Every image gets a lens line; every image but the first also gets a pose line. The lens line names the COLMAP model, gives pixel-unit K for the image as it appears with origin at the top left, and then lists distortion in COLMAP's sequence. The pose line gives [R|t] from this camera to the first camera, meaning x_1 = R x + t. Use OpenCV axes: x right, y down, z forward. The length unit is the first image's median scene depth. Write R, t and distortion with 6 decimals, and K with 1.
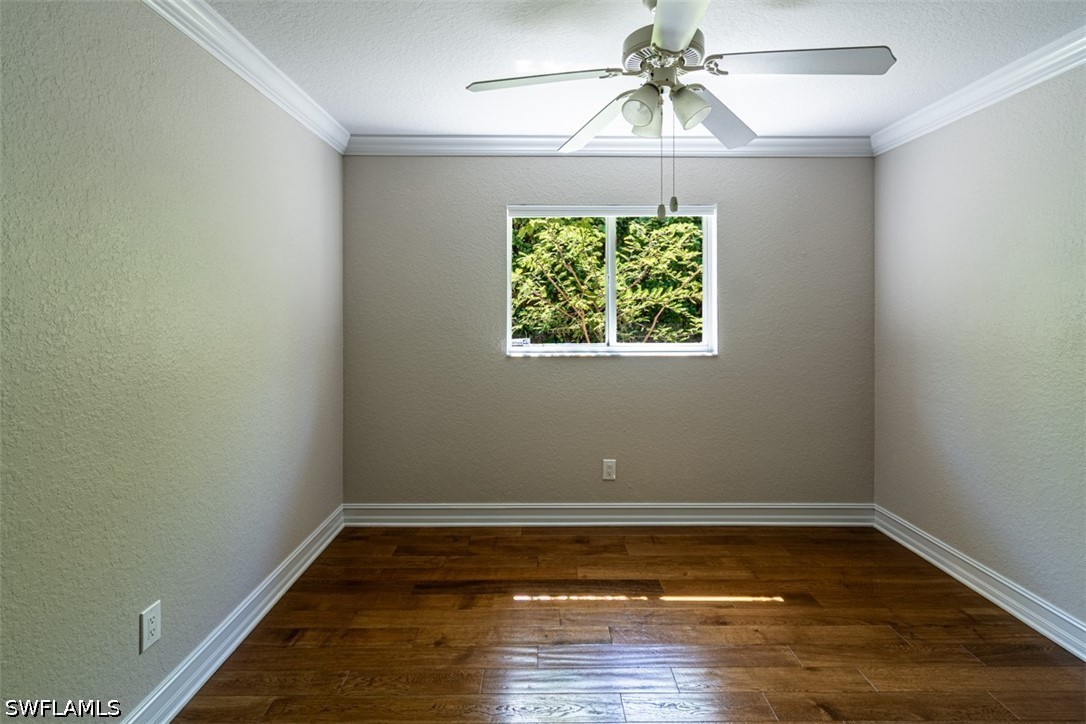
lens RADIAL K [[504.5, 0, 505.0], [0, 504.5, 277.0], [0, 0, 1]] dist [0.000890, -0.000212]
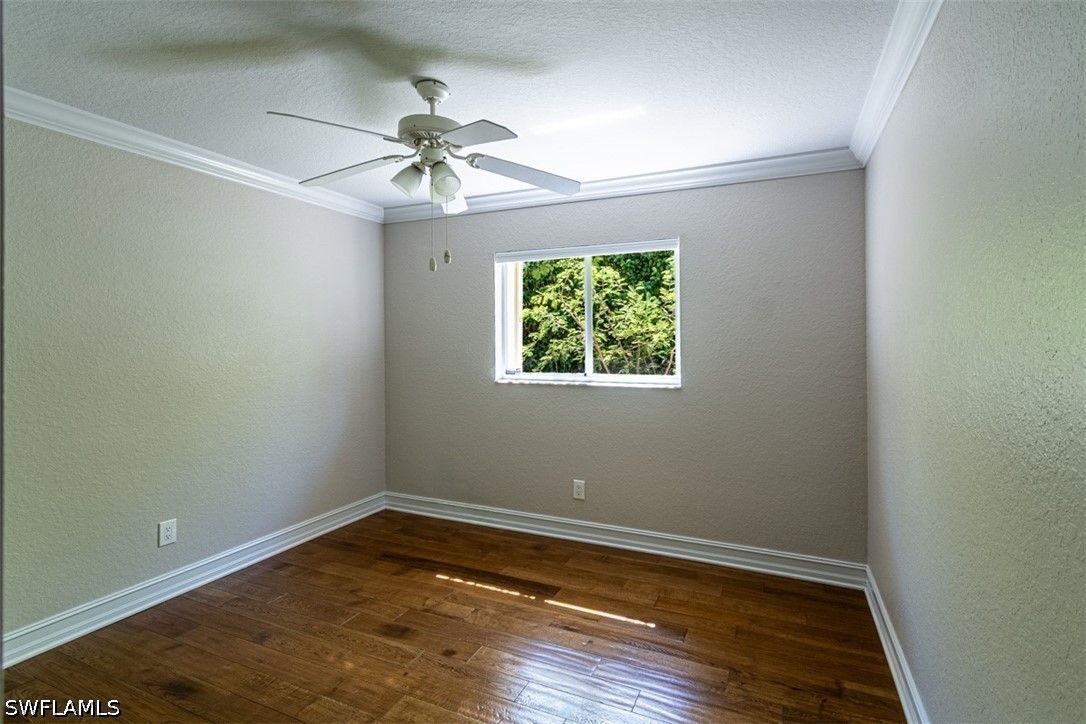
lens RADIAL K [[513.4, 0, 603.7], [0, 513.4, 307.7], [0, 0, 1]] dist [0.003381, 0.000682]
pose [[0.918226, -0.026521, -0.395168, 0.779992], [0.025484, 0.999644, -0.007875, -0.000374], [0.395236, -0.002839, 0.918575, 0.005194]]
